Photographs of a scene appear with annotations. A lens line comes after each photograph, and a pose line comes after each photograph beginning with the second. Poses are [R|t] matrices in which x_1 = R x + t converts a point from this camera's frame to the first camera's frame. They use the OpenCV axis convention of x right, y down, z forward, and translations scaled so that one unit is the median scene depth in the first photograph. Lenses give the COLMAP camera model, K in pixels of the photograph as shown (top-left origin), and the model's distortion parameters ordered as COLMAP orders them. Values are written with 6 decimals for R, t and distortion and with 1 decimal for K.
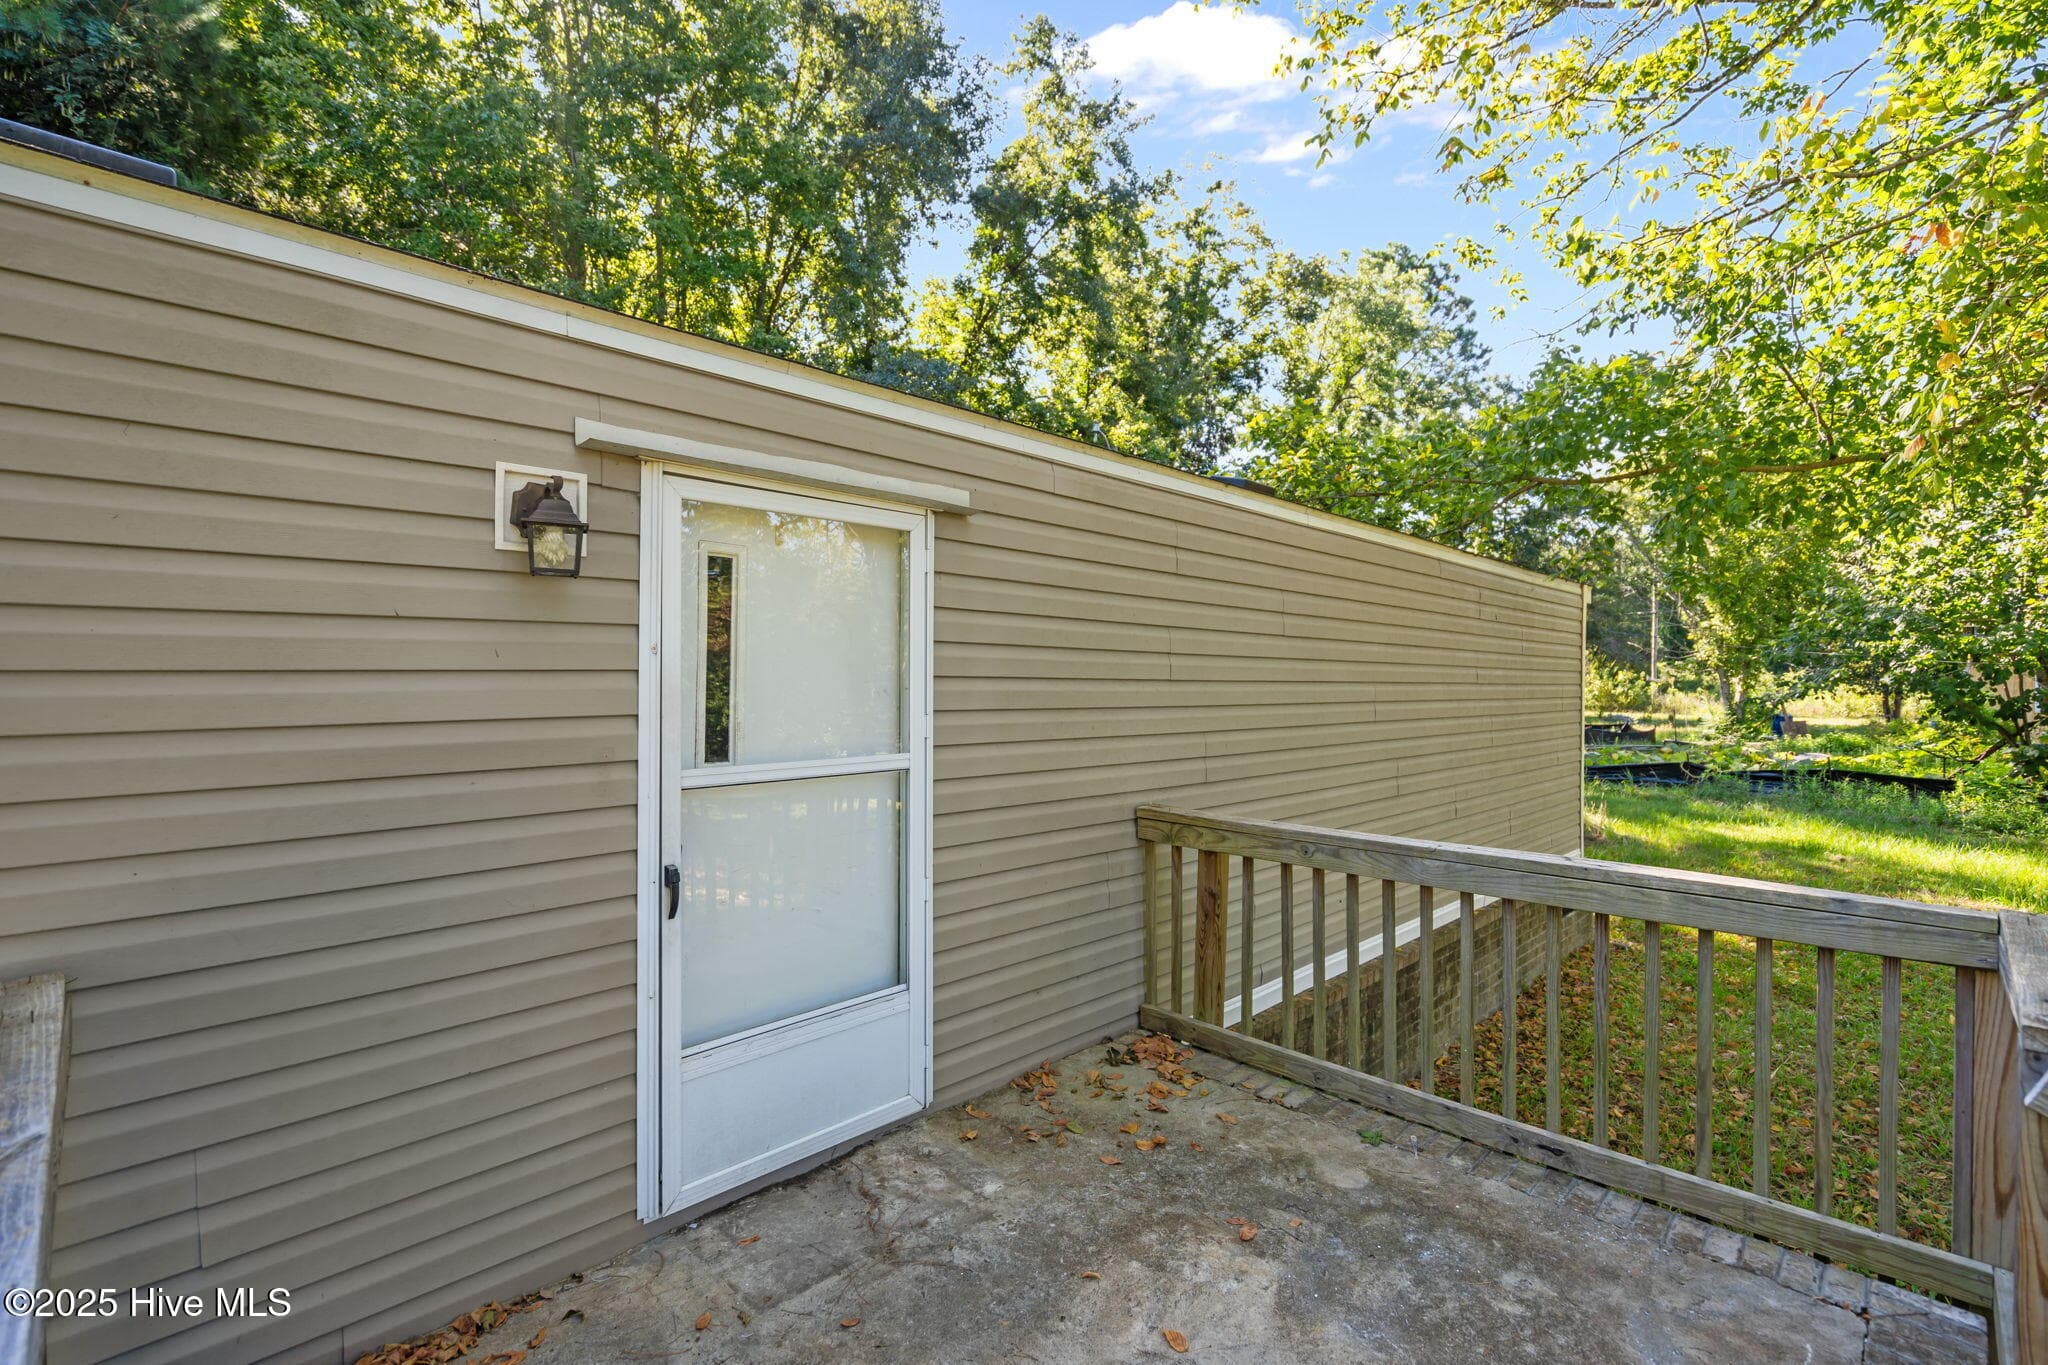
lens RADIAL K [[940.0, 0, 1020.9], [0, 940.0, 680.3], [0, 0, 1]] dist [-0.004001, -0.000534]
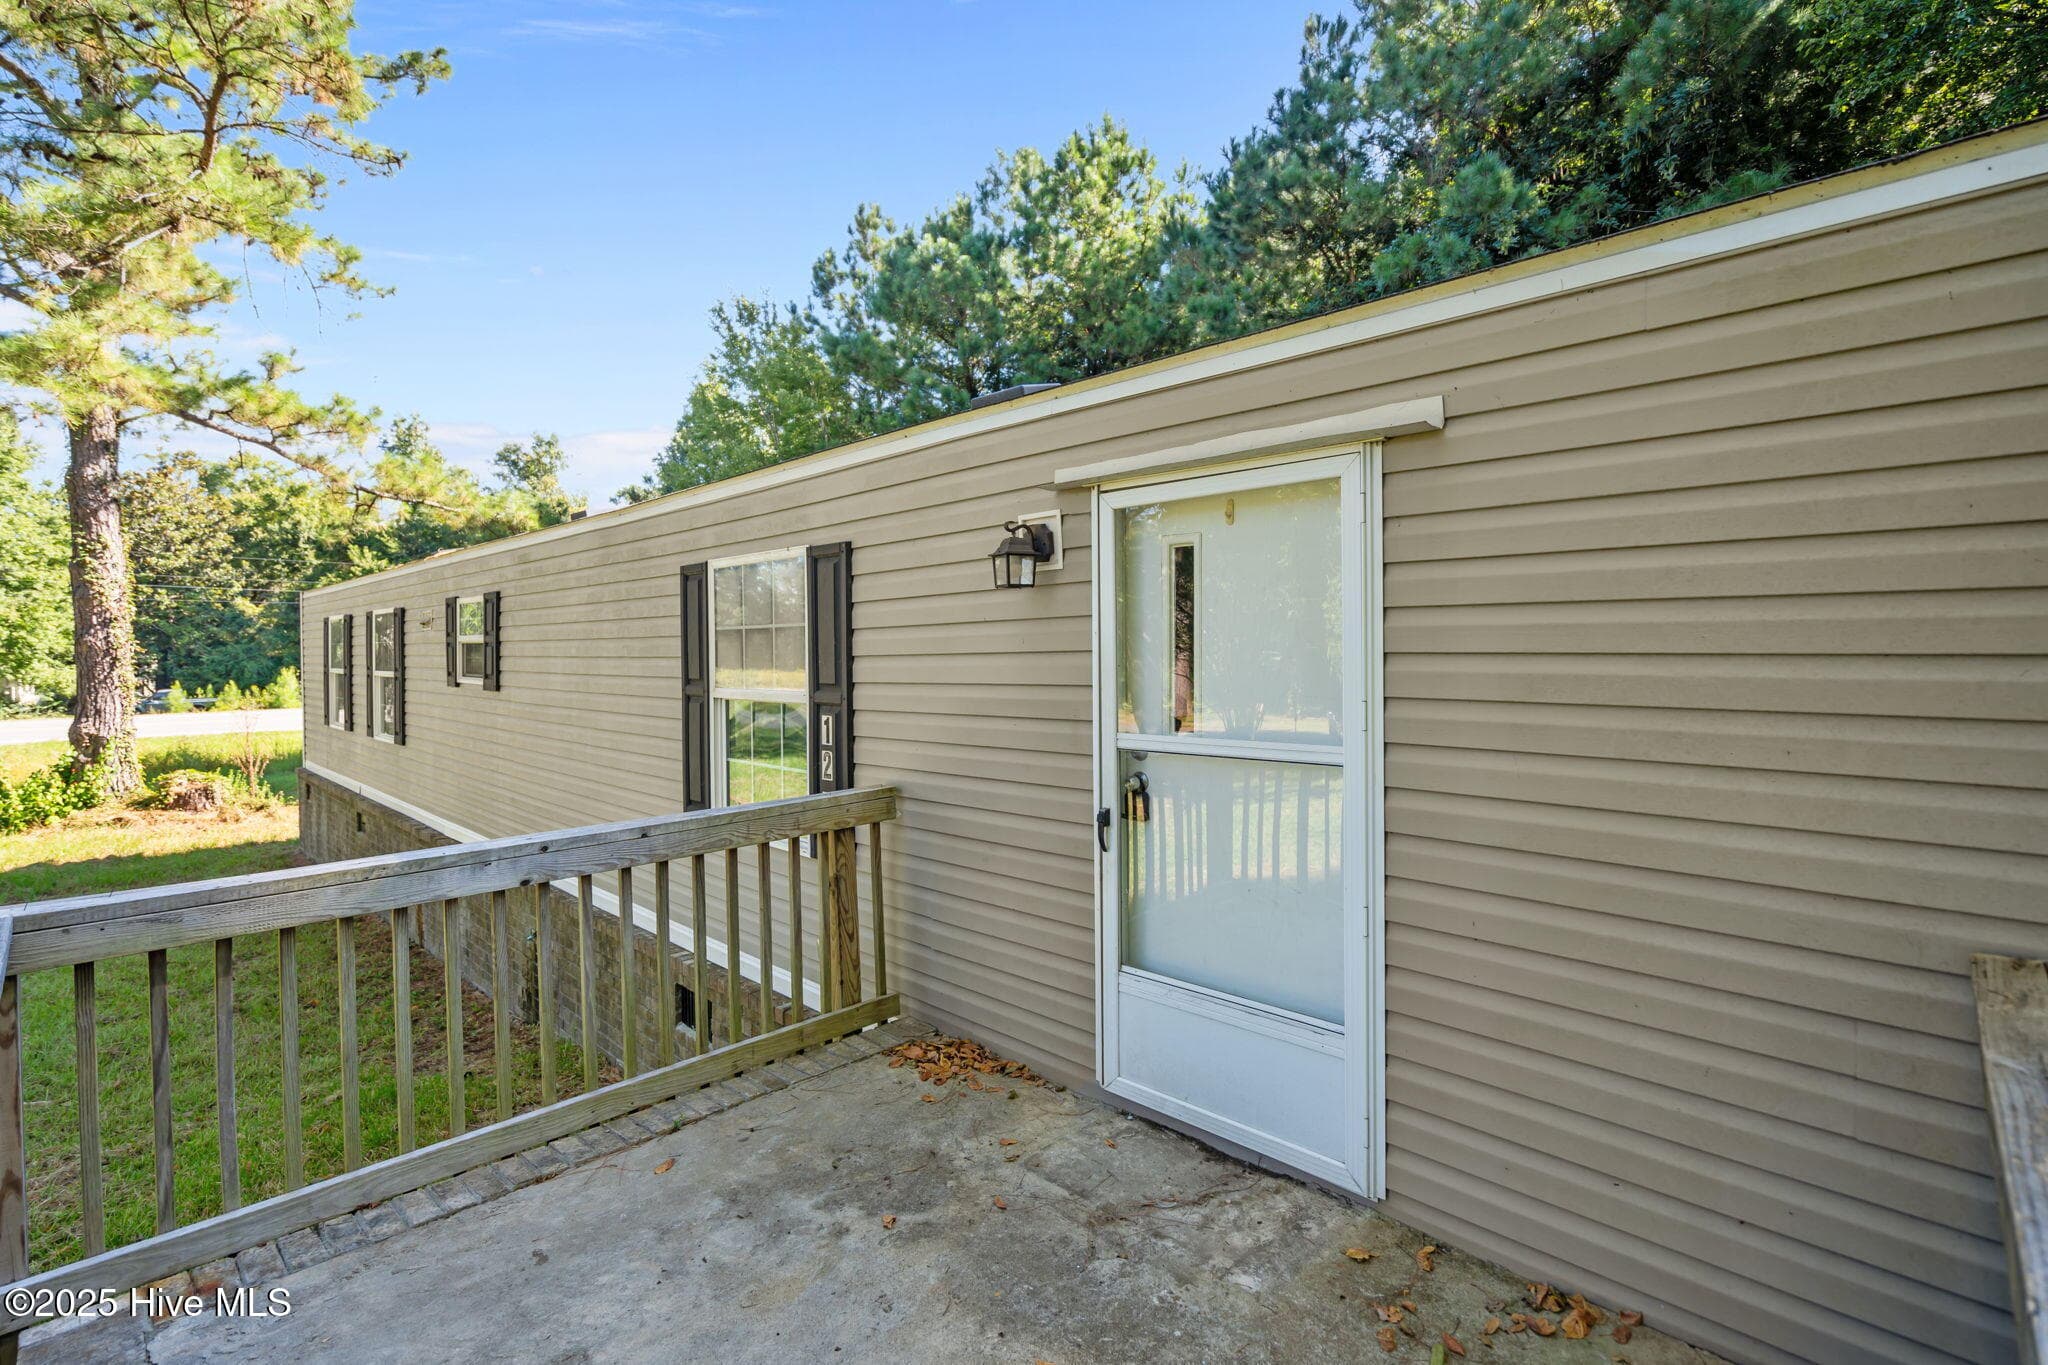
lens RADIAL K [[940.0, 0, 1039.1], [0, 940.0, 655.4], [0, 0, 1]] dist [-0.004001, -0.000534]
pose [[0.009779, -0.003754, -0.999945, 0.776700], [0.002356, 0.999990, -0.003731, 0.000051], [0.999949, -0.002319, 0.009787, 0.807657]]
